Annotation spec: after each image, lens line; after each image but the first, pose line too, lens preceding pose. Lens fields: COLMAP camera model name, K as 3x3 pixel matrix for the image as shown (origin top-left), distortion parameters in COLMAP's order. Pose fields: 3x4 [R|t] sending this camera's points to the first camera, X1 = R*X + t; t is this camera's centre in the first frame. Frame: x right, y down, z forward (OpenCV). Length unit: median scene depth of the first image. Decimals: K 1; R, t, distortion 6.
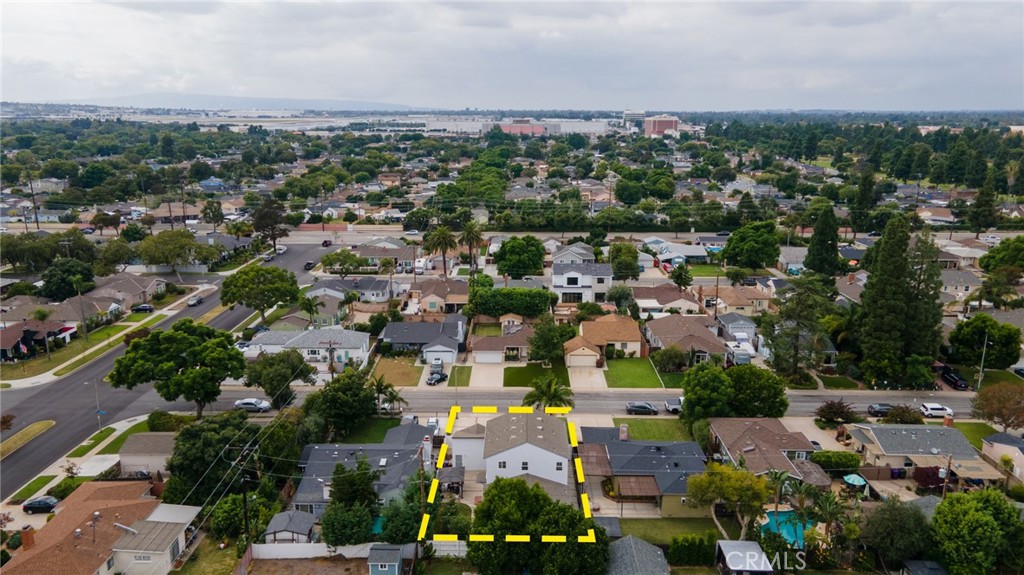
lens RADIAL K [[743.4, 0, 512.0], [0, 743.4, 287.5], [0, 0, 1]] dist [0.036829, 0.005487]
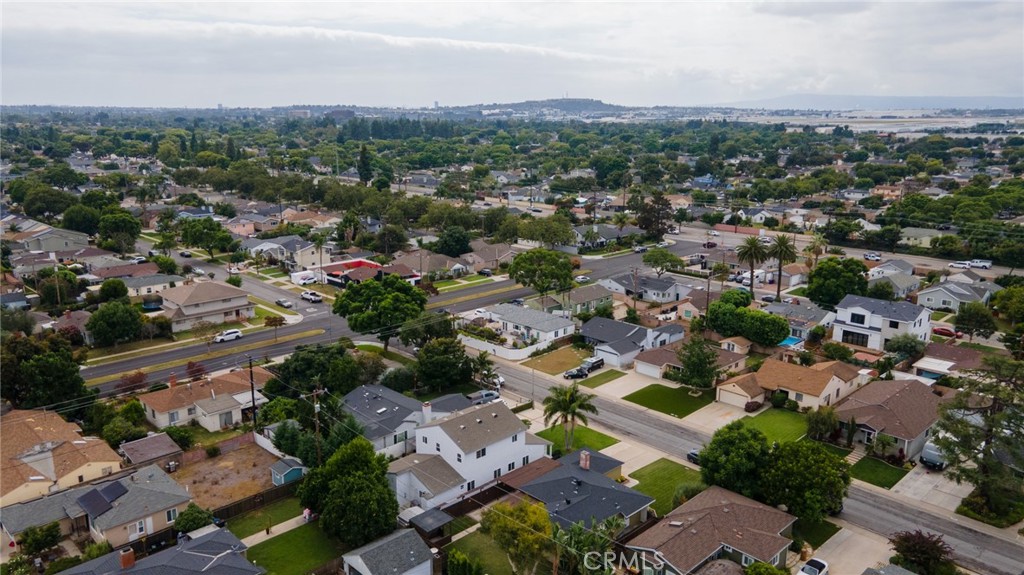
lens RADIAL K [[743.4, 0, 512.0], [0, 743.4, 287.5], [0, 0, 1]] dist [0.036829, 0.005487]
pose [[0.706114, 0.163359, -0.688997, 0.391299], [-0.163916, 0.984305, 0.065387, -0.035265], [0.688864, 0.066767, 0.721809, 0.145698]]
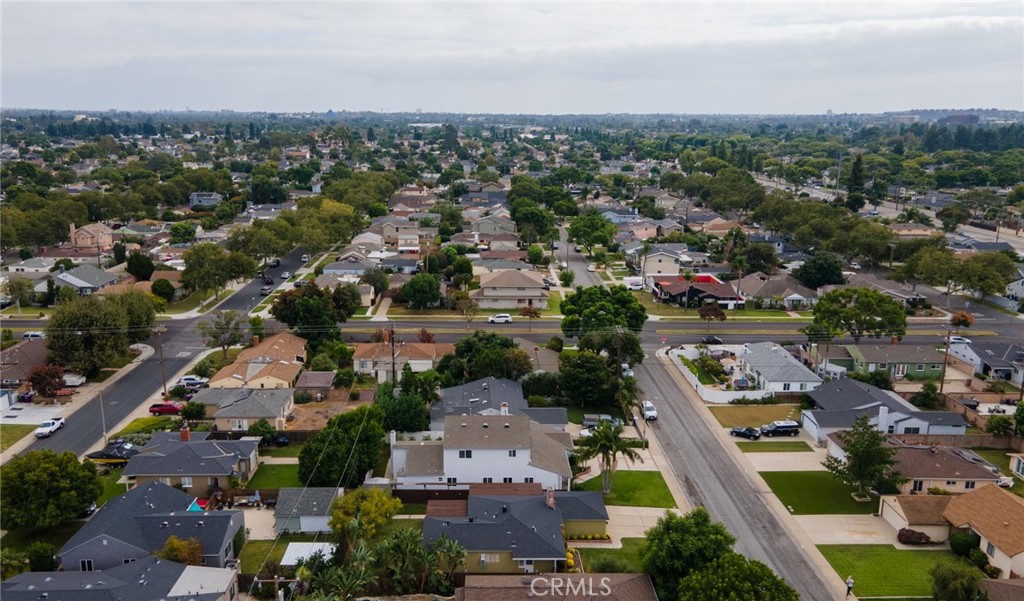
lens RADIAL K [[783.6, 0, 488.5], [0, 783.6, 300.9], [0, 0, 1]] dist [0.037900, 0.003573]
pose [[0.014546, 0.228762, -0.973374, 0.546635], [-0.234189, 0.947179, 0.219106, -0.109332], [0.972082, 0.224766, 0.067351, 0.467534]]
